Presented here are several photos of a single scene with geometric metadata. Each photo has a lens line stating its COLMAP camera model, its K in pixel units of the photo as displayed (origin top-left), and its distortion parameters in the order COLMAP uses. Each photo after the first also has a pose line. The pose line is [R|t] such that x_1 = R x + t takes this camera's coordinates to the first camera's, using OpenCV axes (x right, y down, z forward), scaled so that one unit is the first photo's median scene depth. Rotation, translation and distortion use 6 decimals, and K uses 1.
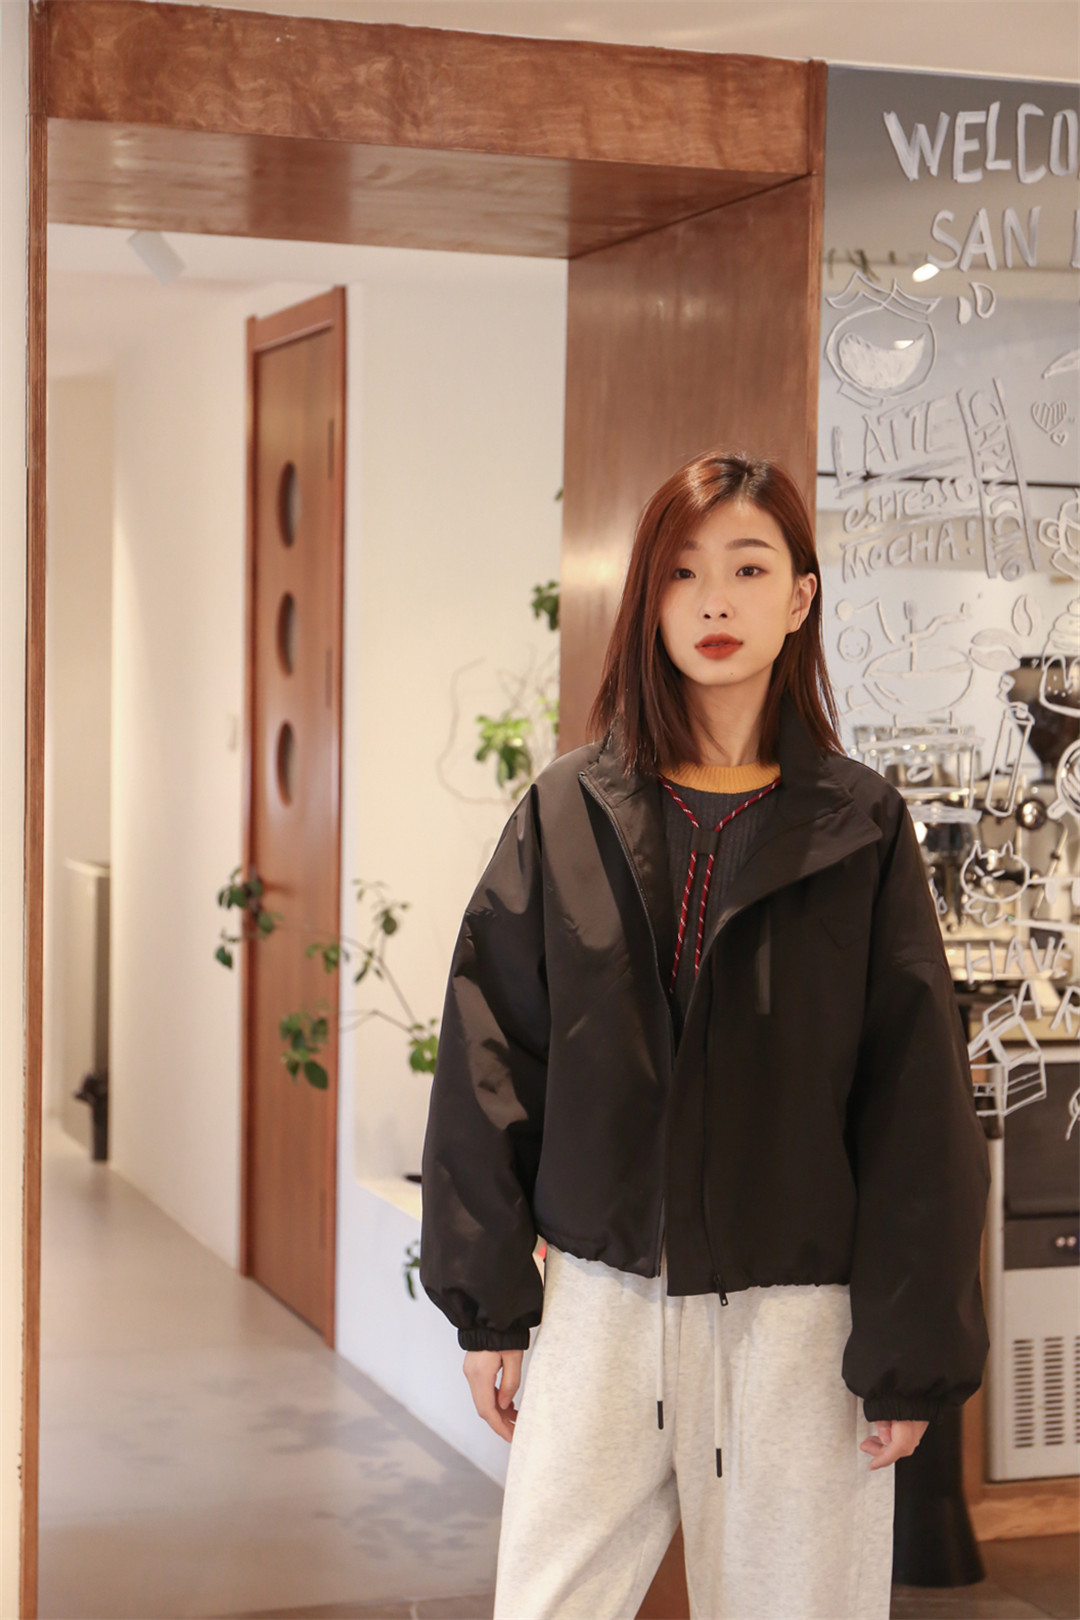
lens RADIAL K [[3133.7, 0, 534.2], [0, 3133.7, 842.5], [0, 0, 1]] dist [0.166823, 0.169835]
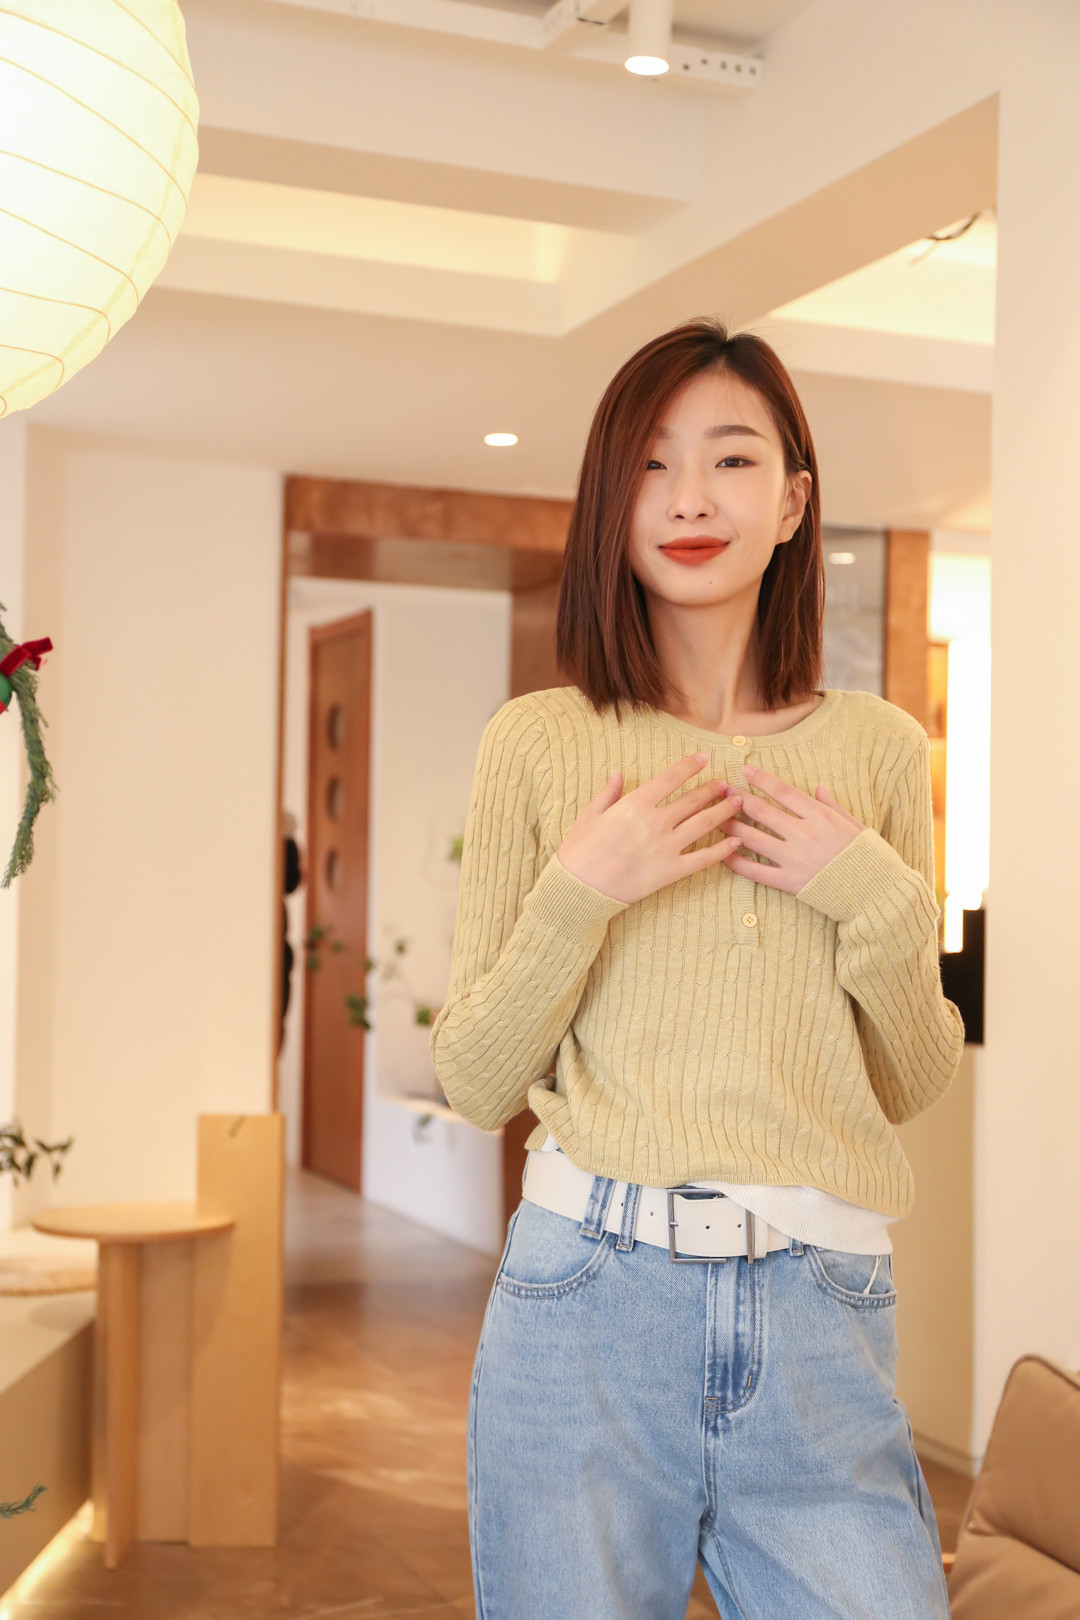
lens RADIAL K [[2225.9, 0, 540.0], [0, 2225.9, 810.0], [0, 0, 1]] dist [0.191613, -0.956336]
pose [[0.997998, 0.002749, 0.063187, -0.070881], [0.002902, 0.996014, -0.089153, 0.091585], [-0.063181, 0.089158, 0.994012, -0.470155]]
